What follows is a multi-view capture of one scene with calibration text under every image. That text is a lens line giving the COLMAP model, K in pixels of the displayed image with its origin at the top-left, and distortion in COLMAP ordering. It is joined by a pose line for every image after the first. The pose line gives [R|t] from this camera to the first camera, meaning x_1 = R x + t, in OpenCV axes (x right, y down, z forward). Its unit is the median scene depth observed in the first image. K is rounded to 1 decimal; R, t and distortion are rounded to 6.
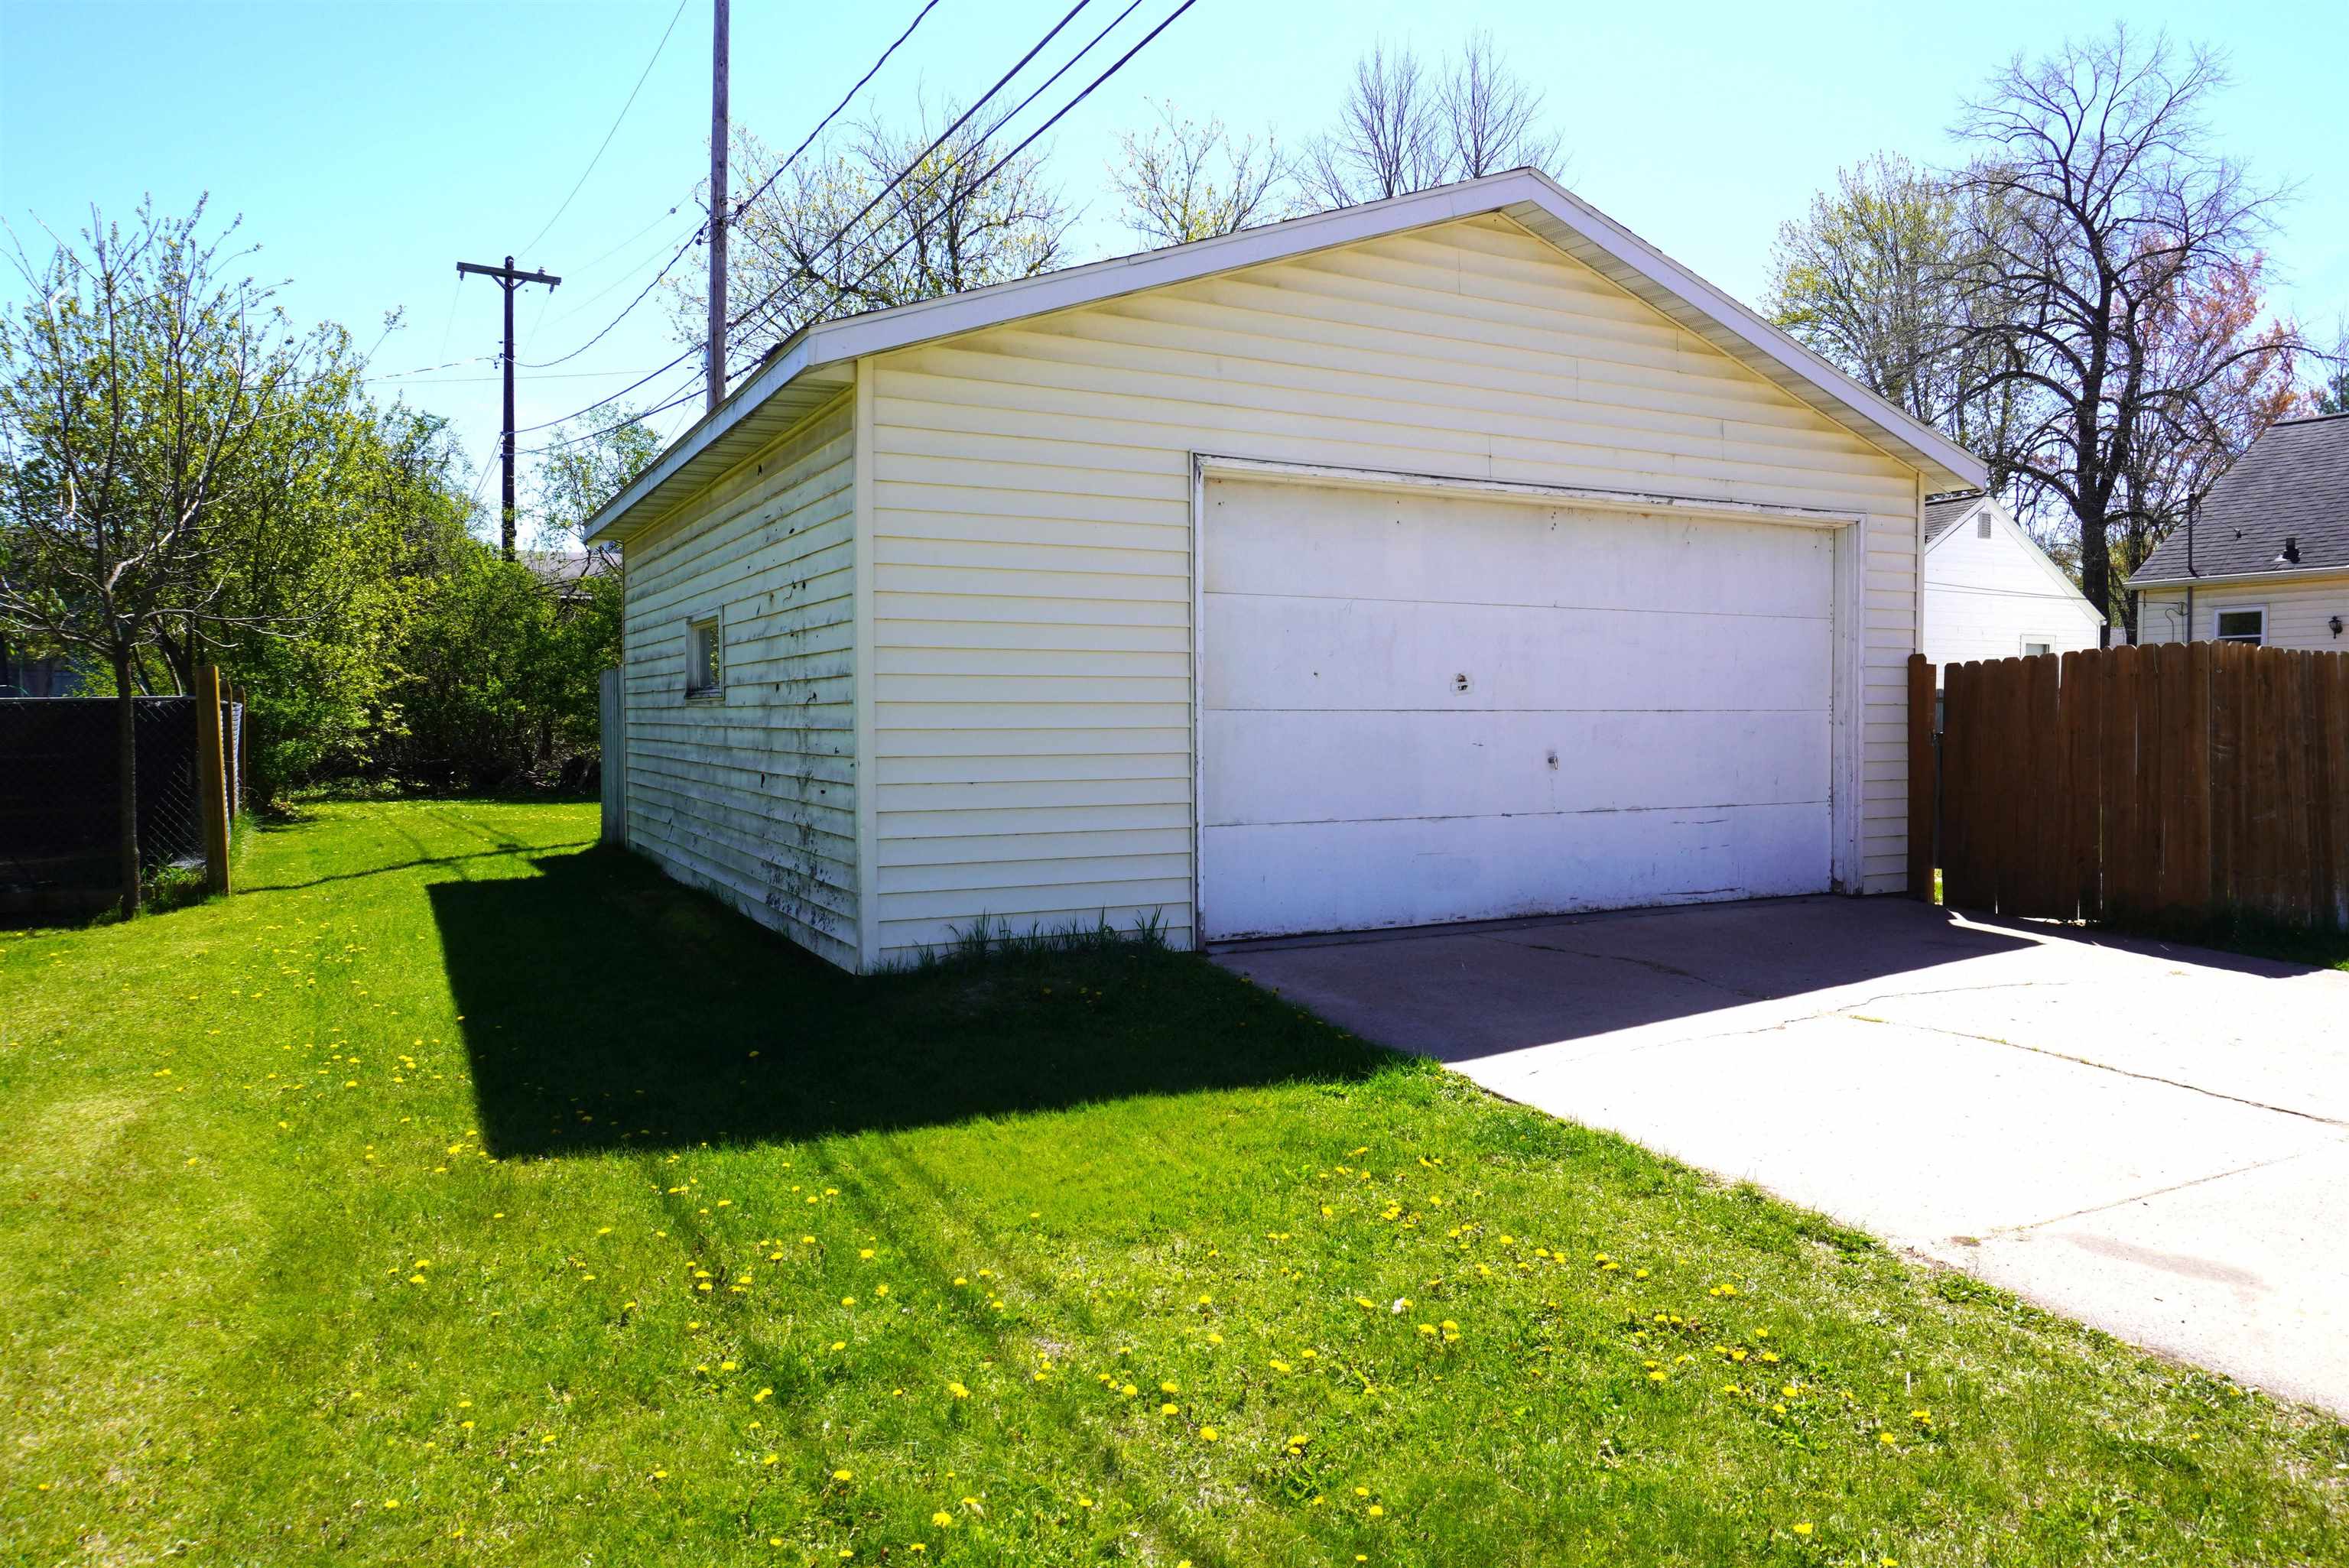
lens RADIAL K [[1570.2, 0, 1184.4], [0, 1570.2, 778.9], [0, 0, 1]] dist [-0.040051, 0.028705]
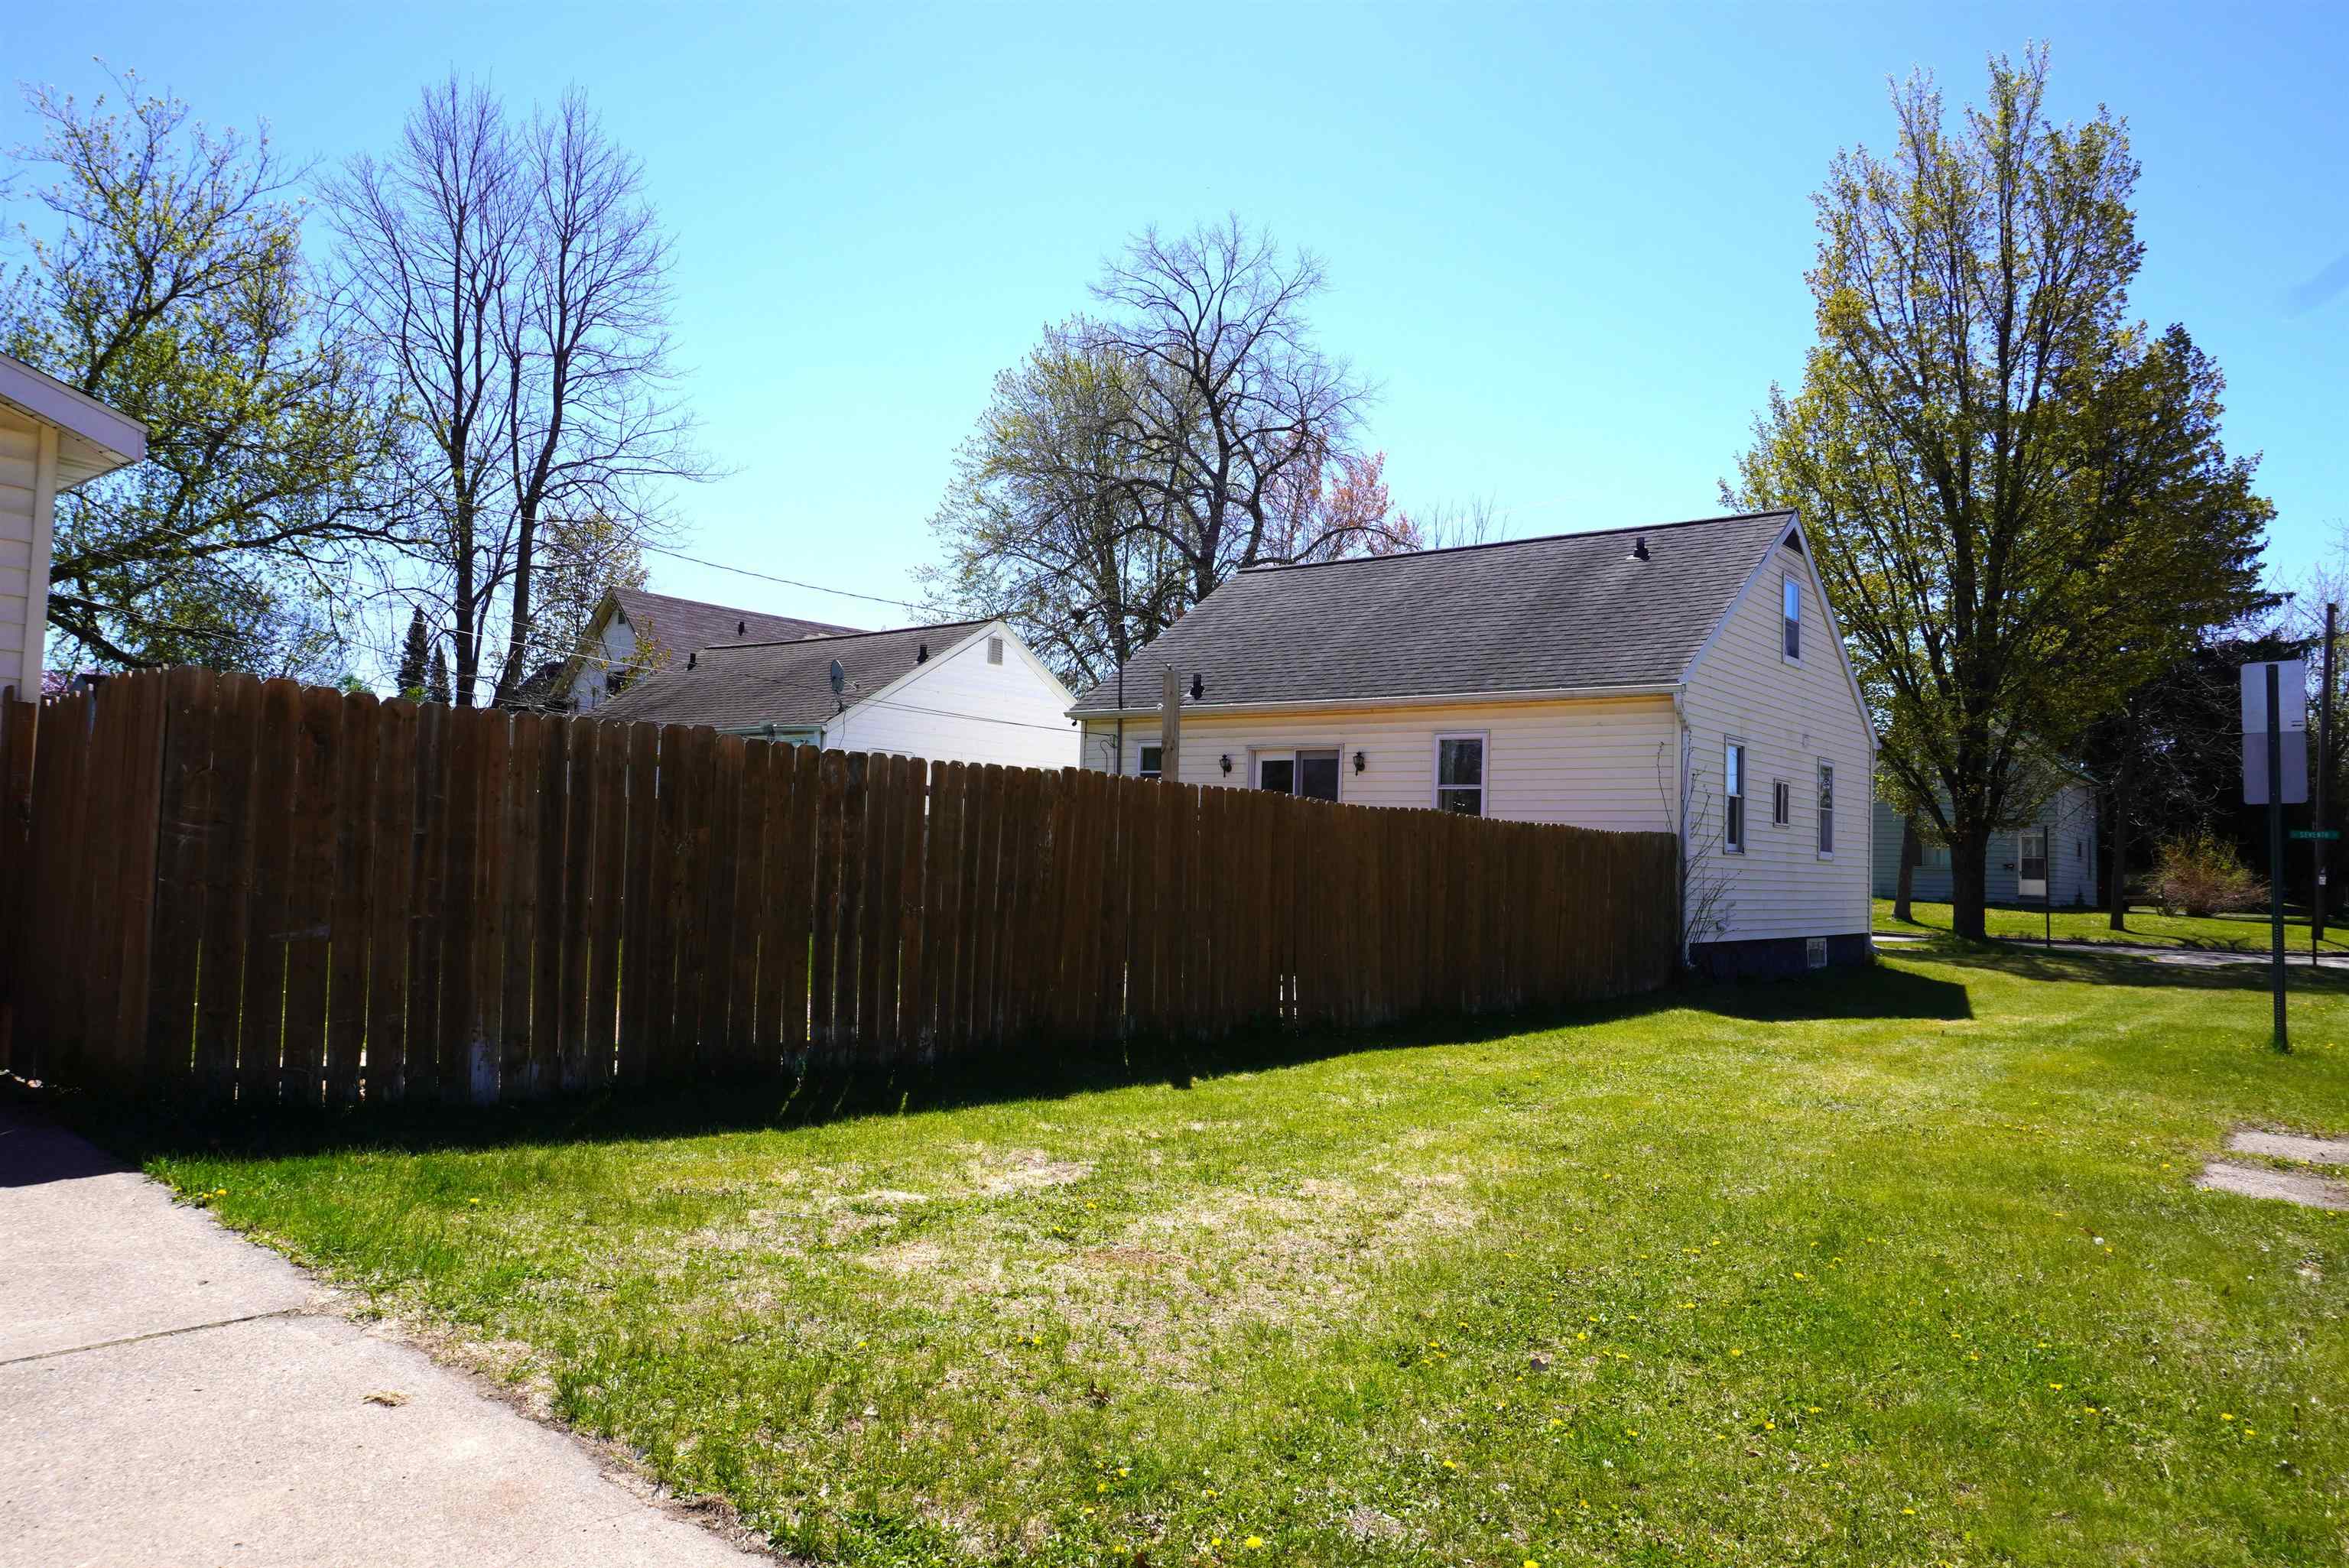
lens RADIAL K [[1570.2, 0, 1169.2], [0, 1570.2, 791.9], [0, 0, 1]] dist [-0.040051, 0.028705]
pose [[0.922986, 0.056388, 0.380681, 0.169602], [-0.026260, 0.996130, -0.083882, 0.002108], [-0.383937, 0.067425, 0.920894, 0.046410]]
